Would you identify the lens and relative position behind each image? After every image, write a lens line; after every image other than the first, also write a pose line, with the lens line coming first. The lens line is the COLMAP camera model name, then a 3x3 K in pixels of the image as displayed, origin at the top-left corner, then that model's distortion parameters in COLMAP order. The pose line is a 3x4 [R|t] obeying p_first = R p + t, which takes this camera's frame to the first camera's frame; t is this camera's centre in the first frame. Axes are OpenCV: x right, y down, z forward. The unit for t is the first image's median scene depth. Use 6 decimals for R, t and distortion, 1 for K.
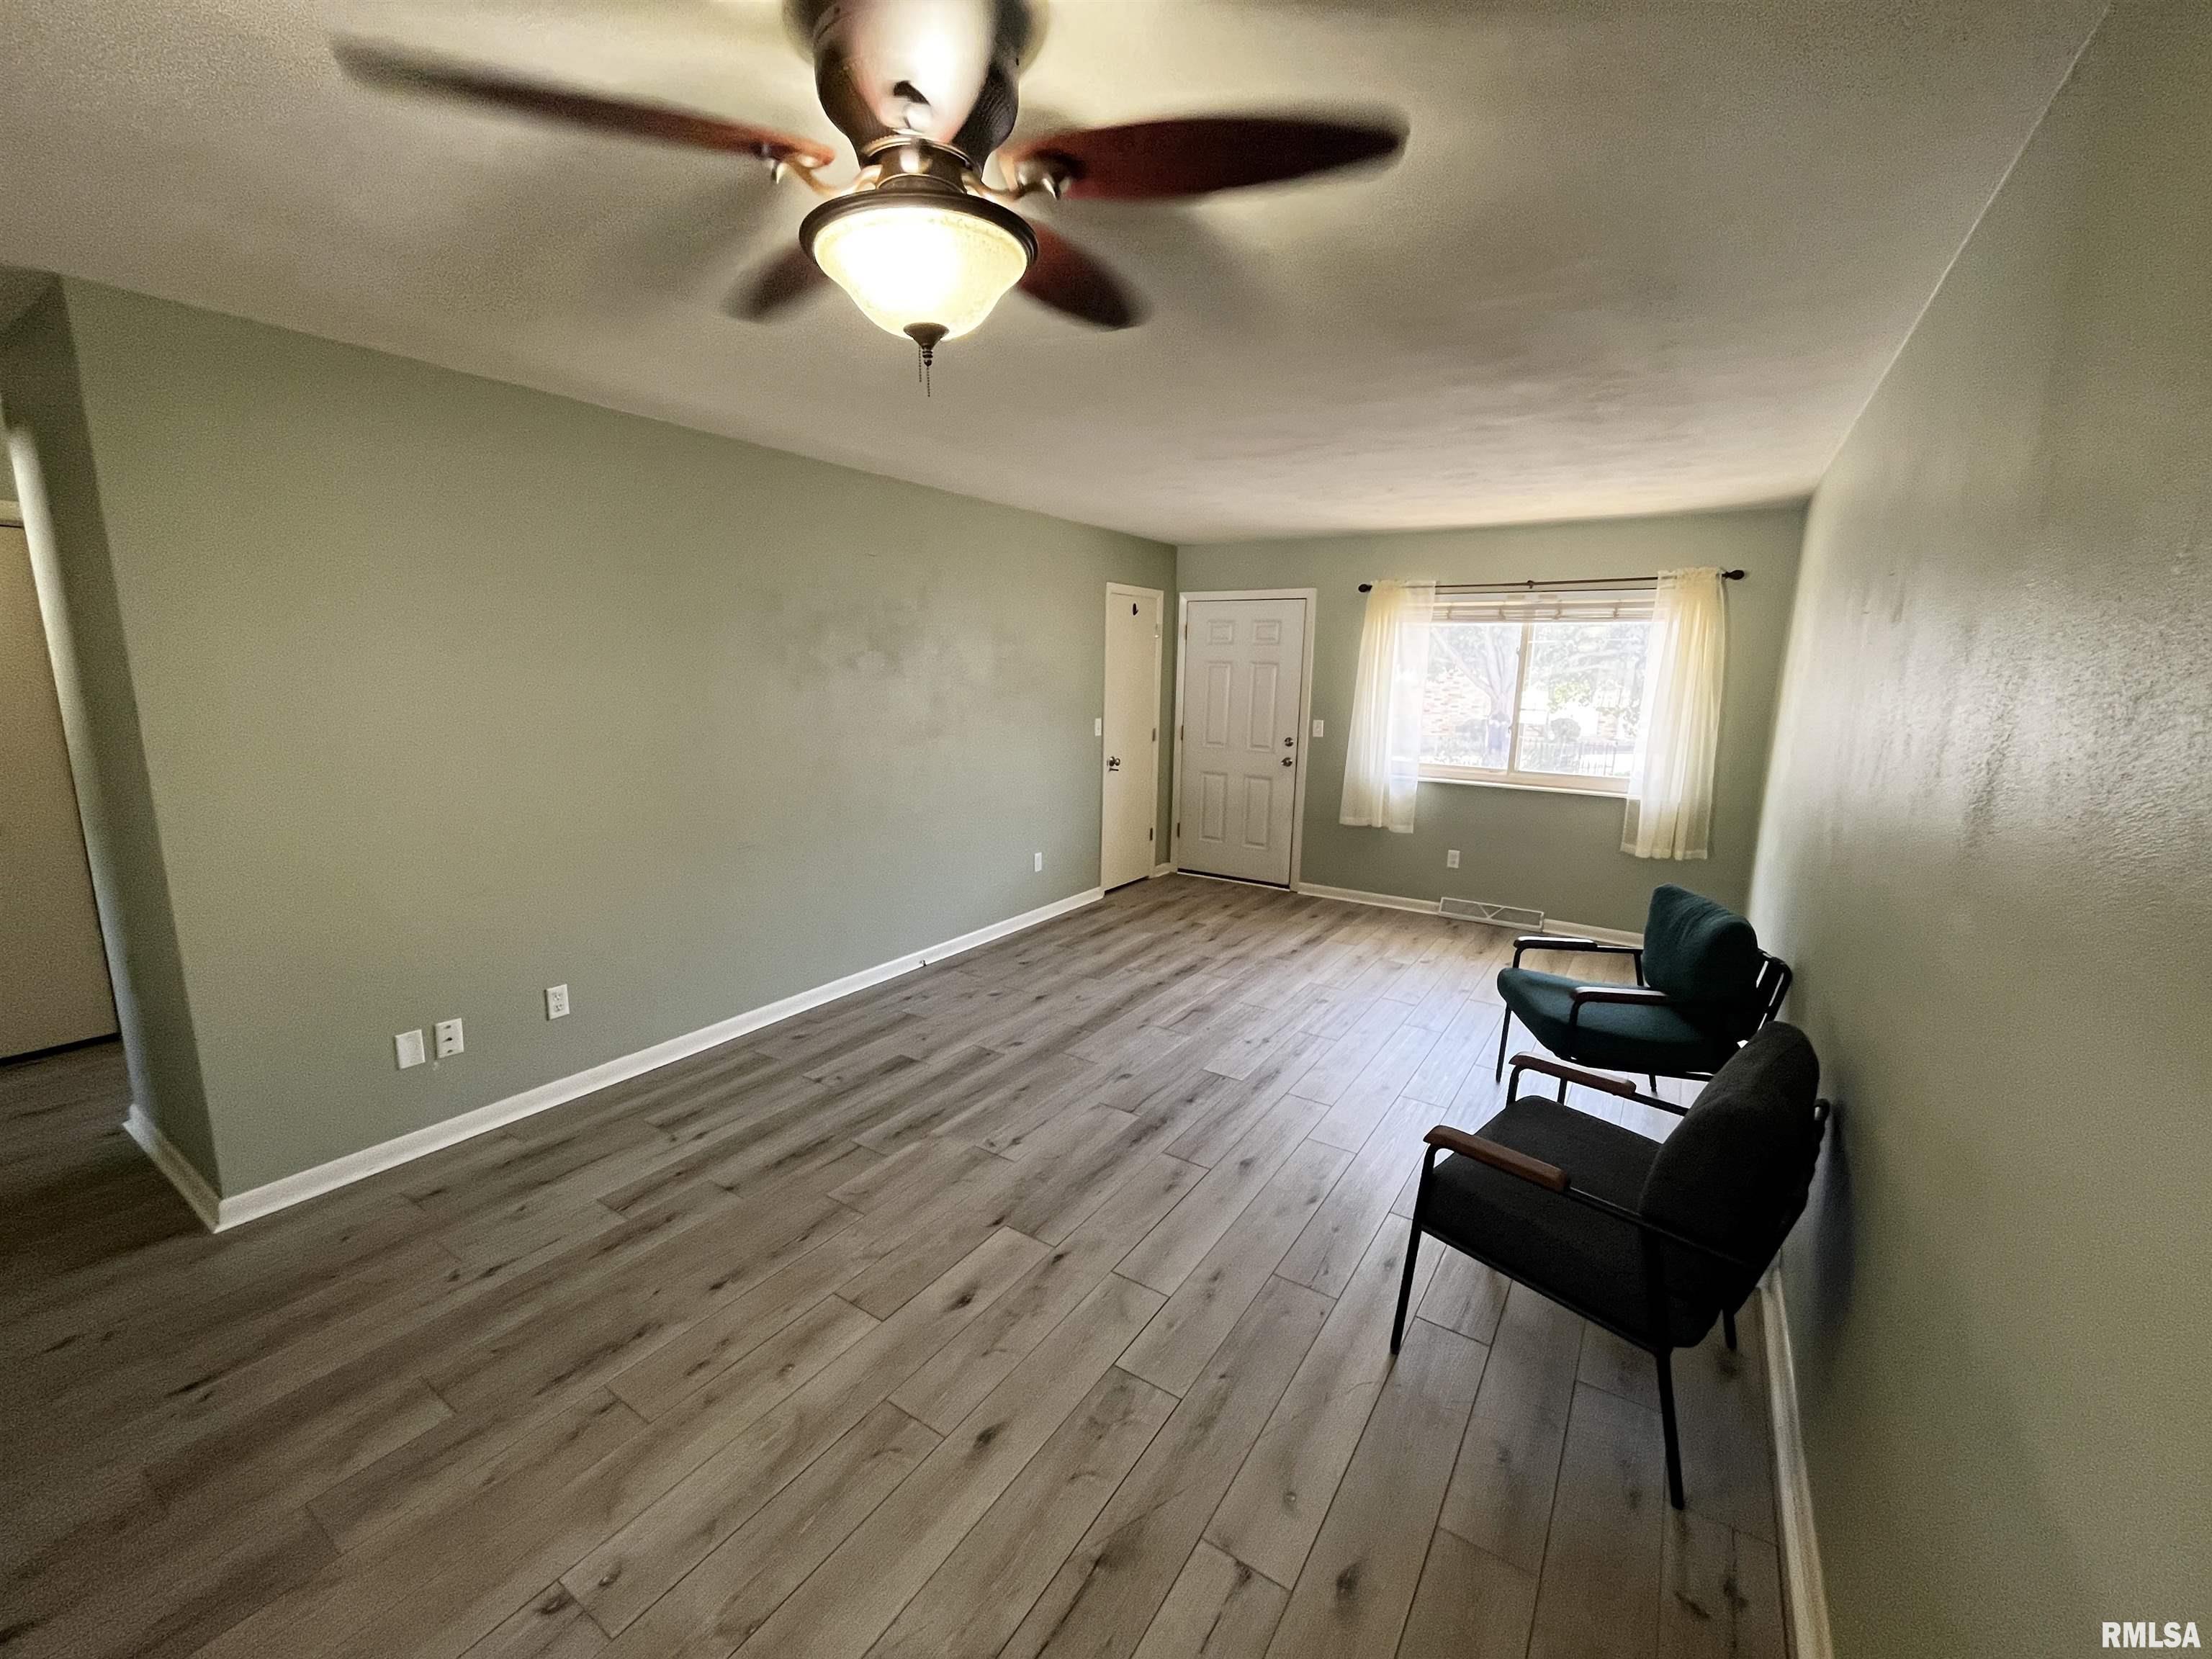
lens RADIAL K [[897.6, 0, 1102.5], [0, 897.6, 829.5], [0, 0, 1]] dist [-0.003143, -0.000211]
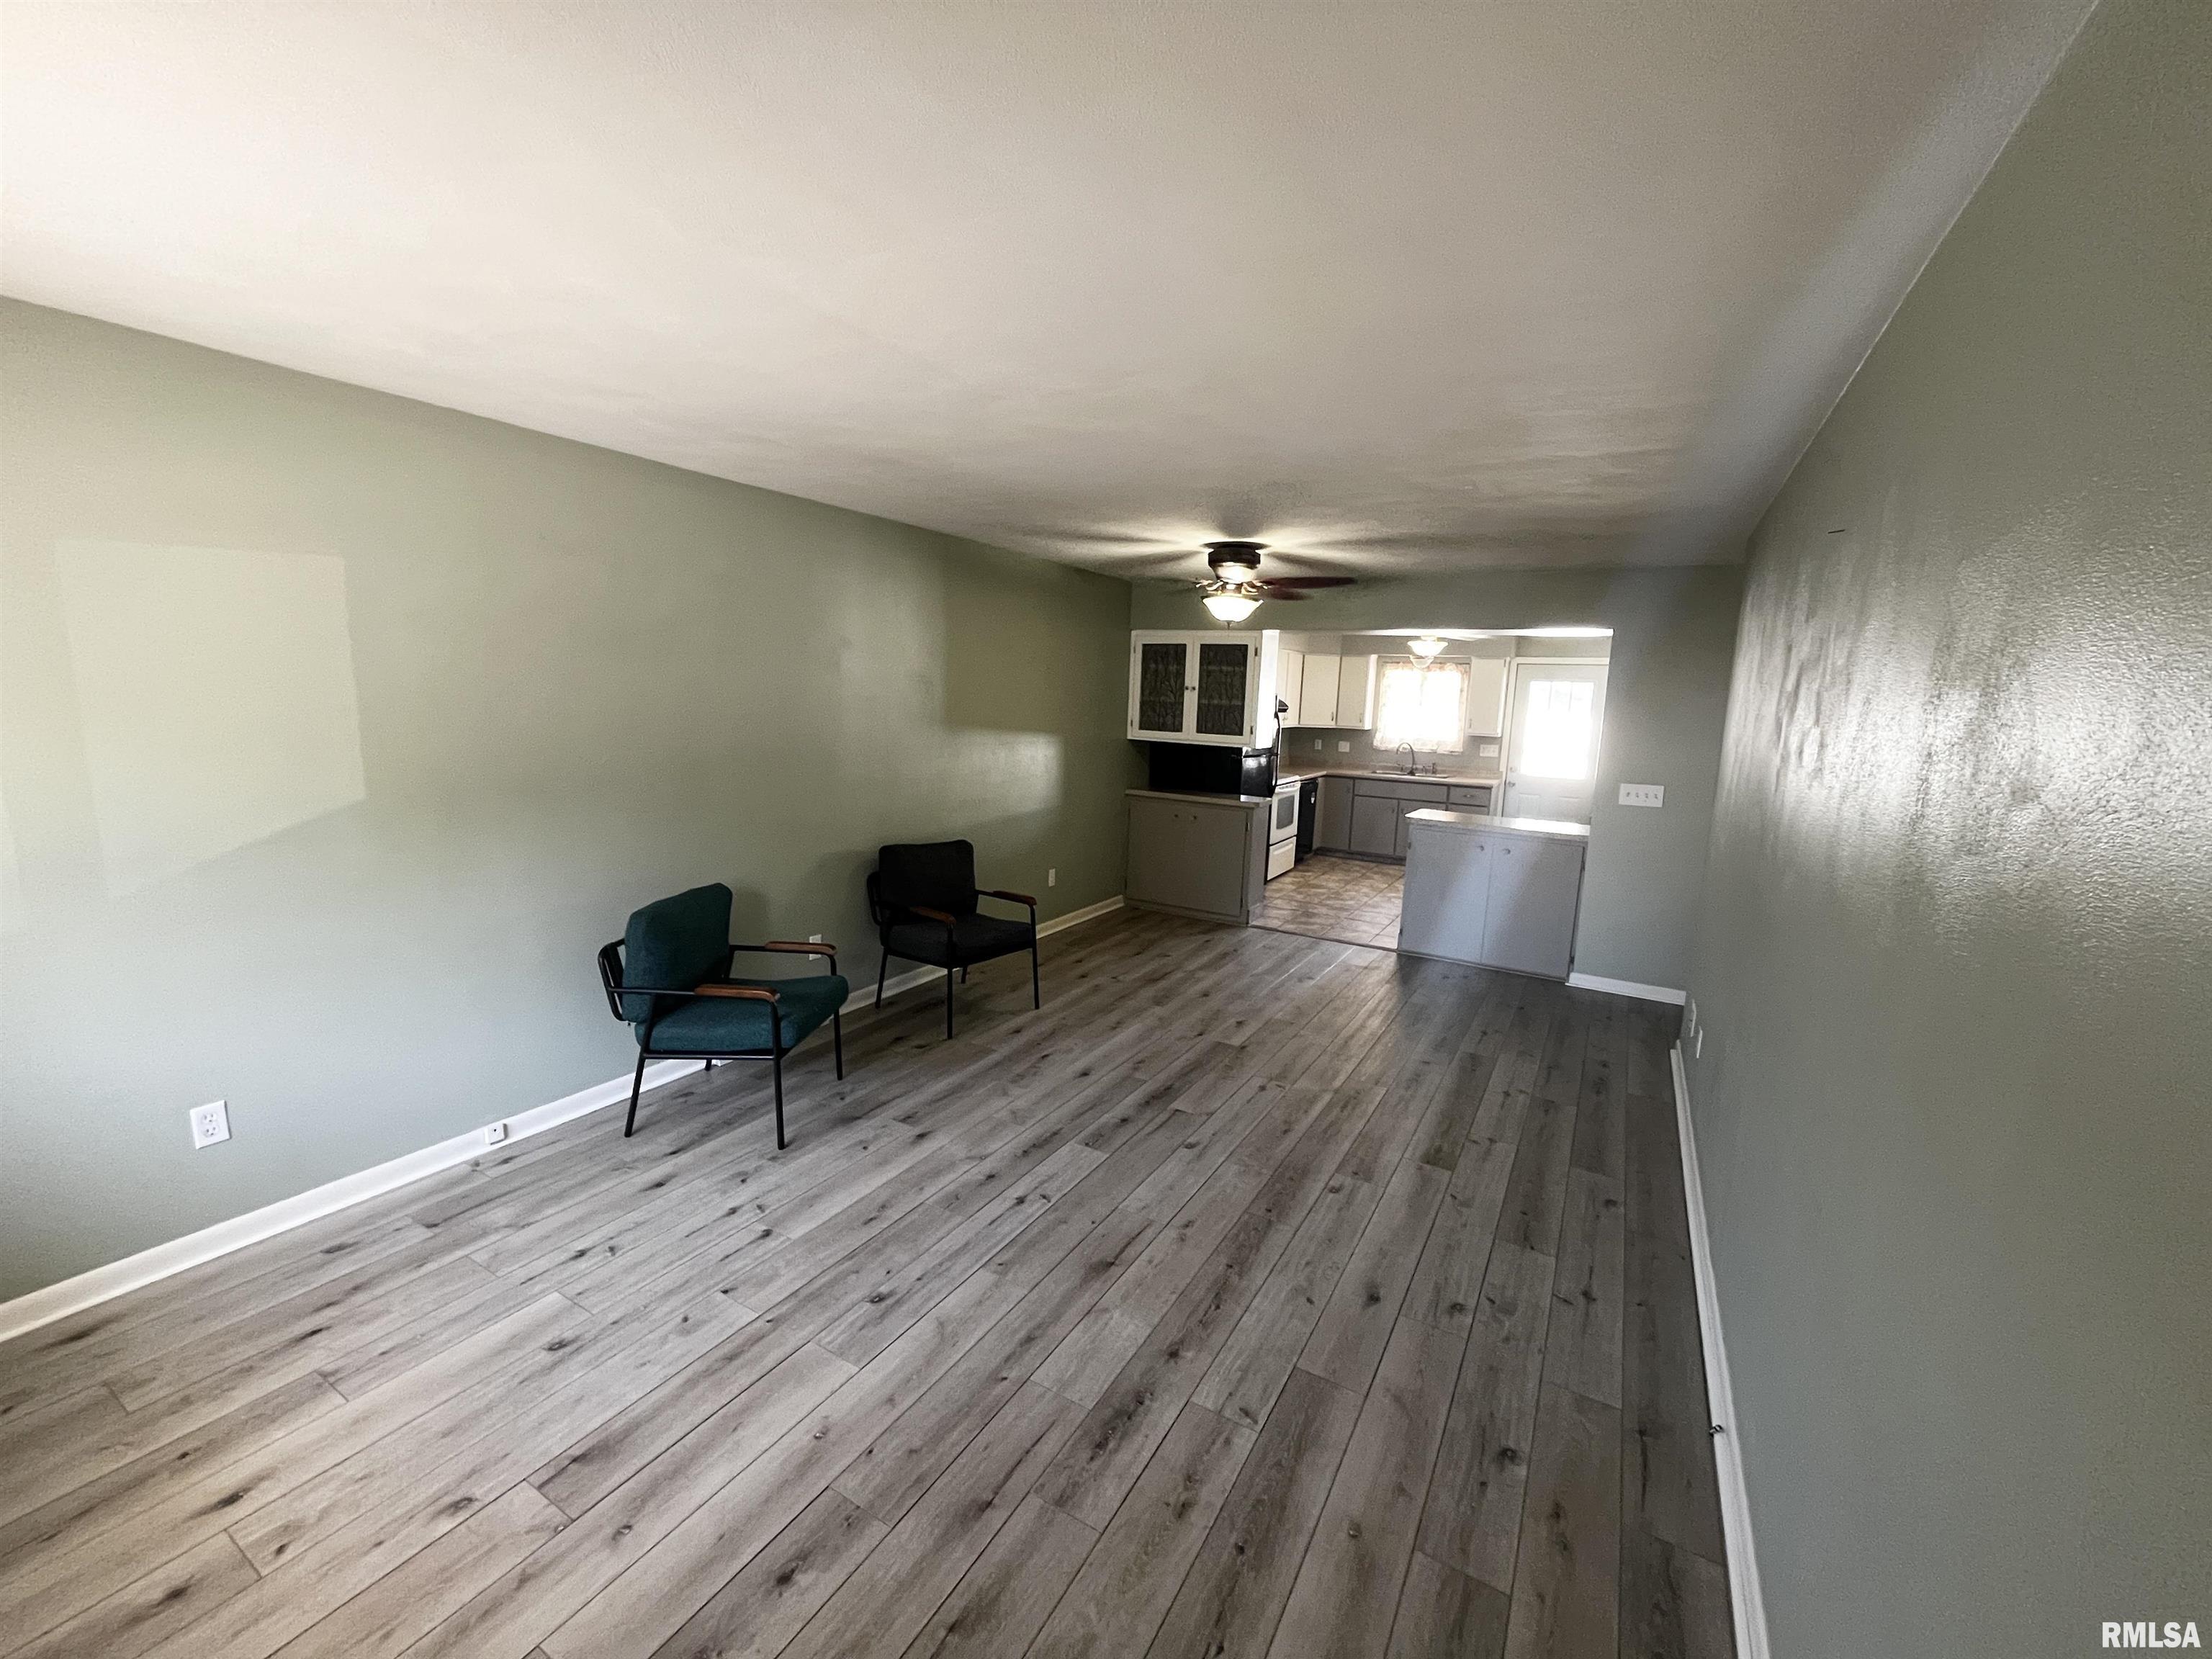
lens RADIAL K [[897.6, 0, 1102.5], [0, 897.6, 829.5], [0, 0, 1]] dist [-0.003143, -0.000211]
pose [[-0.997372, -0.043684, -0.057793, 0.182928], [-0.060280, 0.942899, 0.327579, -0.335973], [0.040183, 0.330202, -0.943054, 1.732332]]
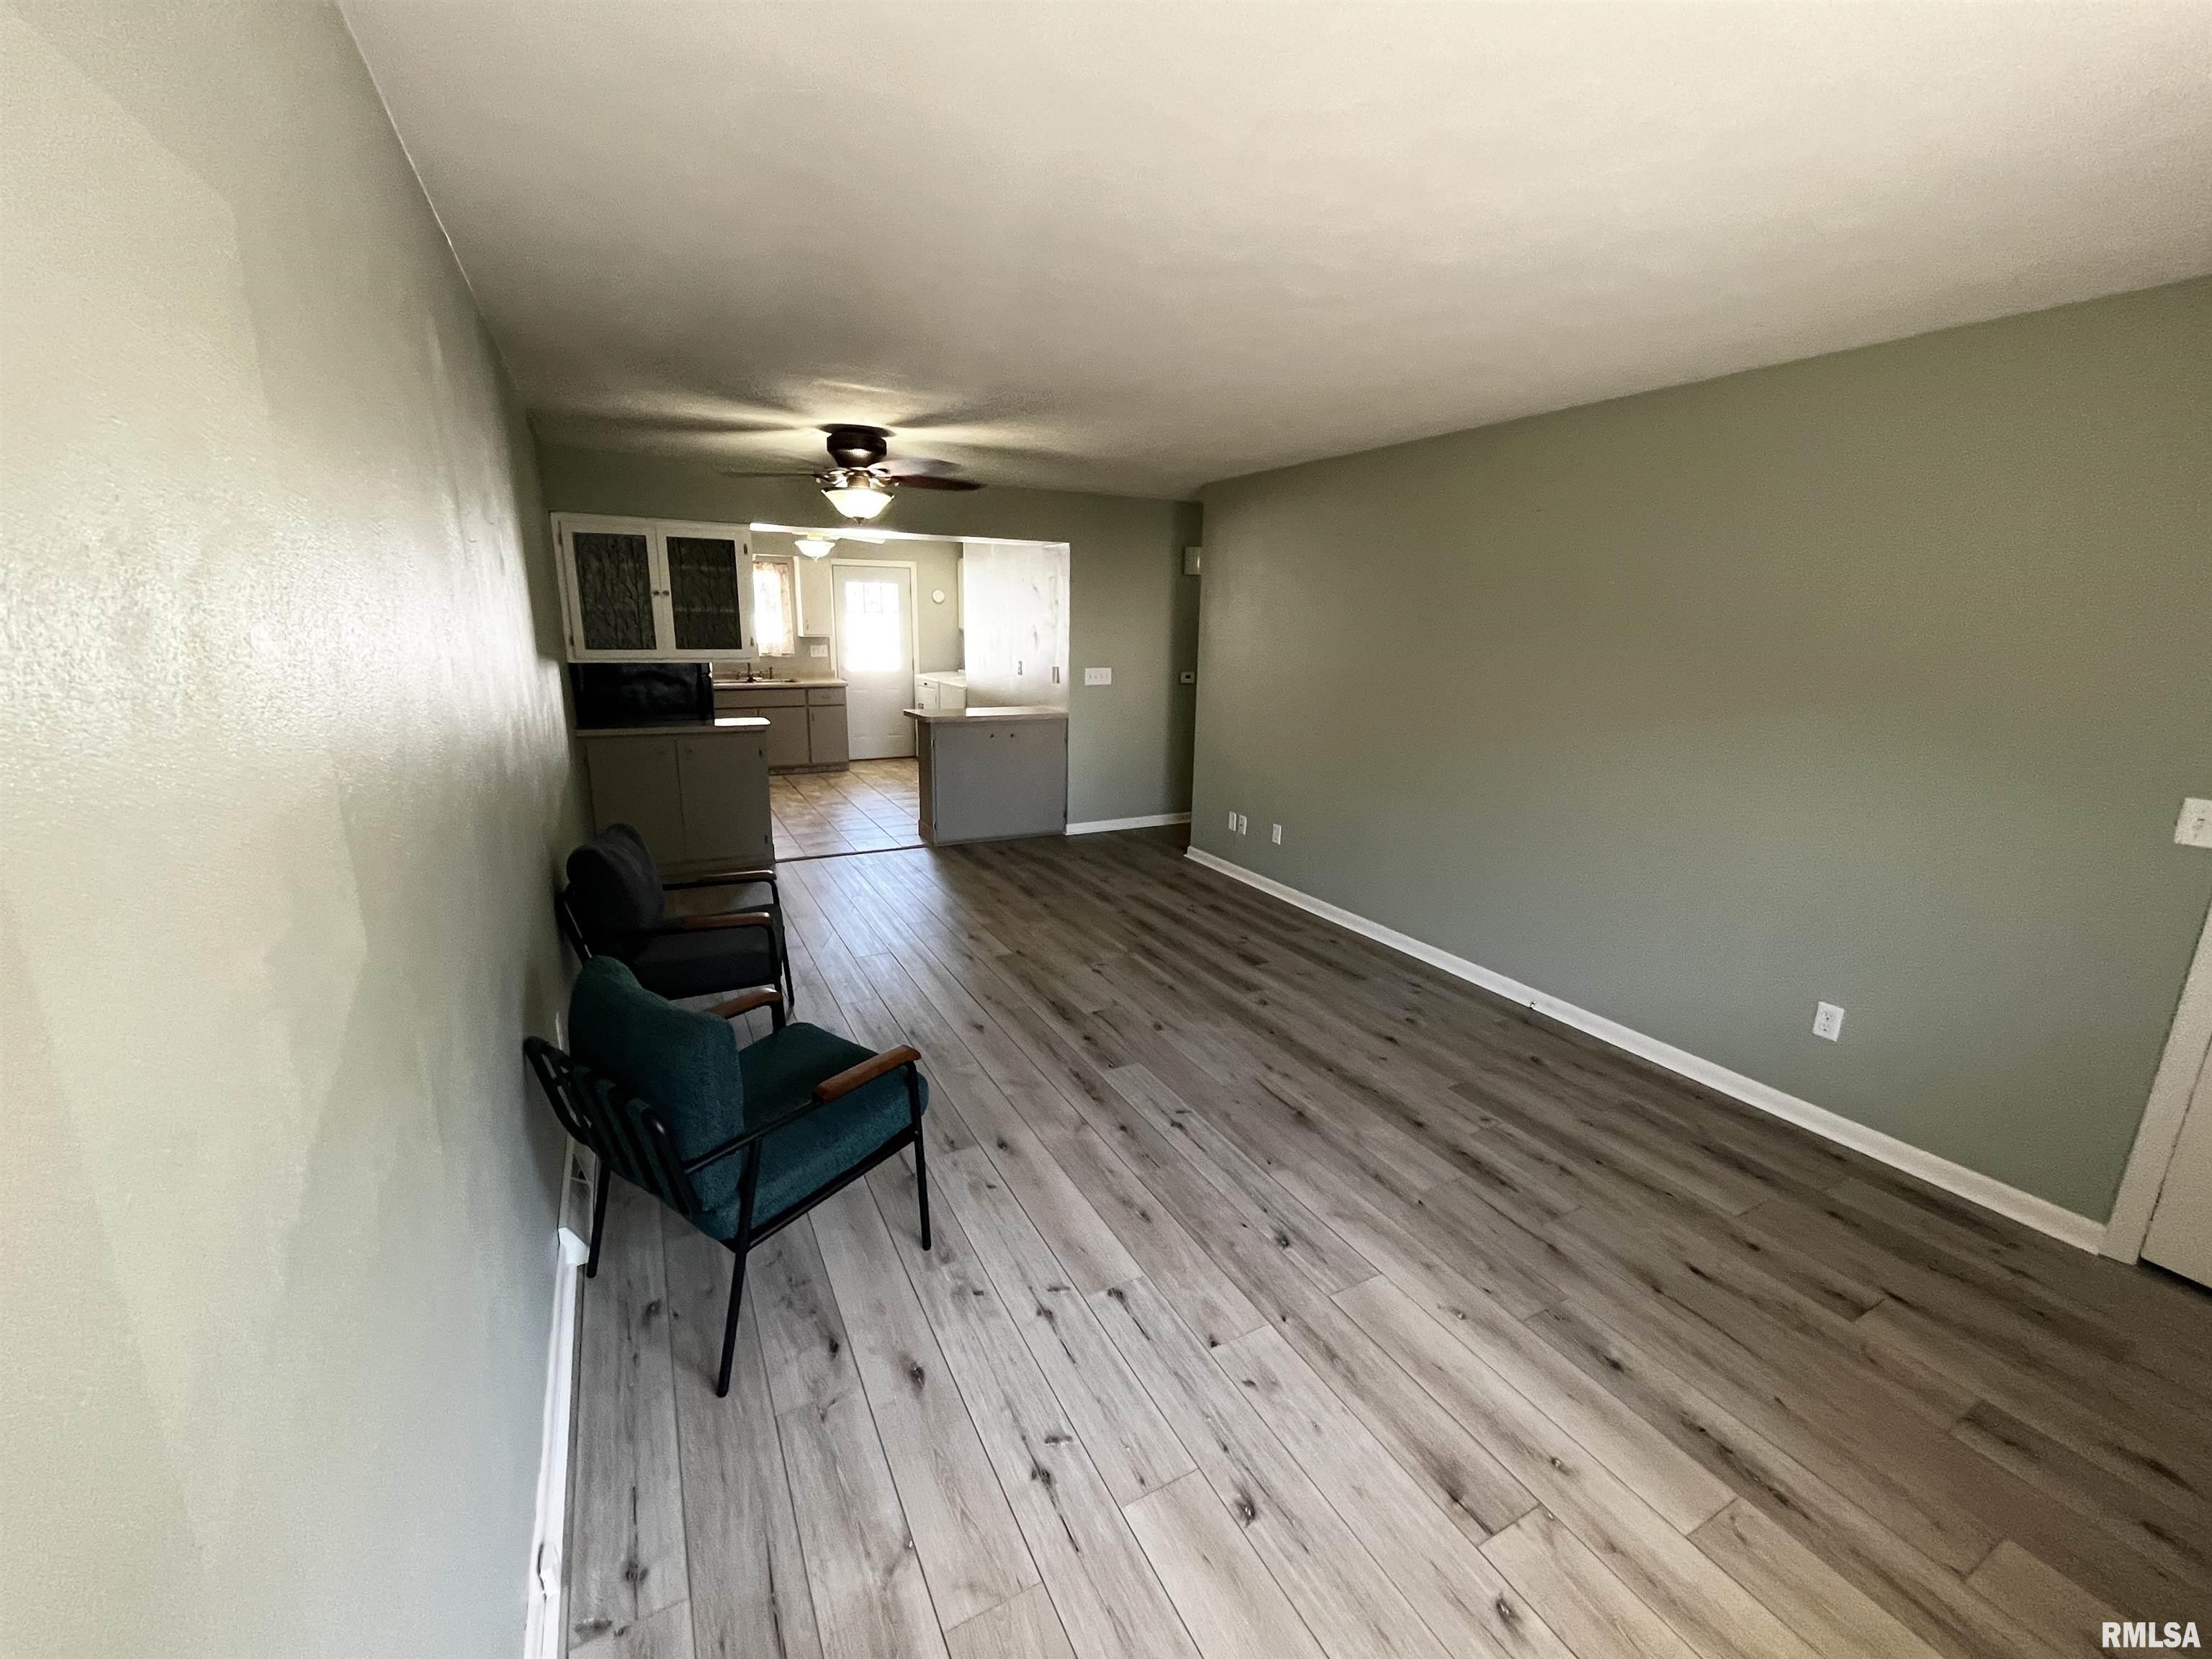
lens RADIAL K [[897.6, 0, 1102.5], [0, 897.6, 829.5], [0, 0, 1]] dist [-0.003143, -0.000211]
pose [[-0.483917, 0.179762, -0.856452, 0.878822], [-0.183825, 0.935959, 0.300315, -0.231627], [0.855589, 0.302765, -0.419882, 1.275839]]
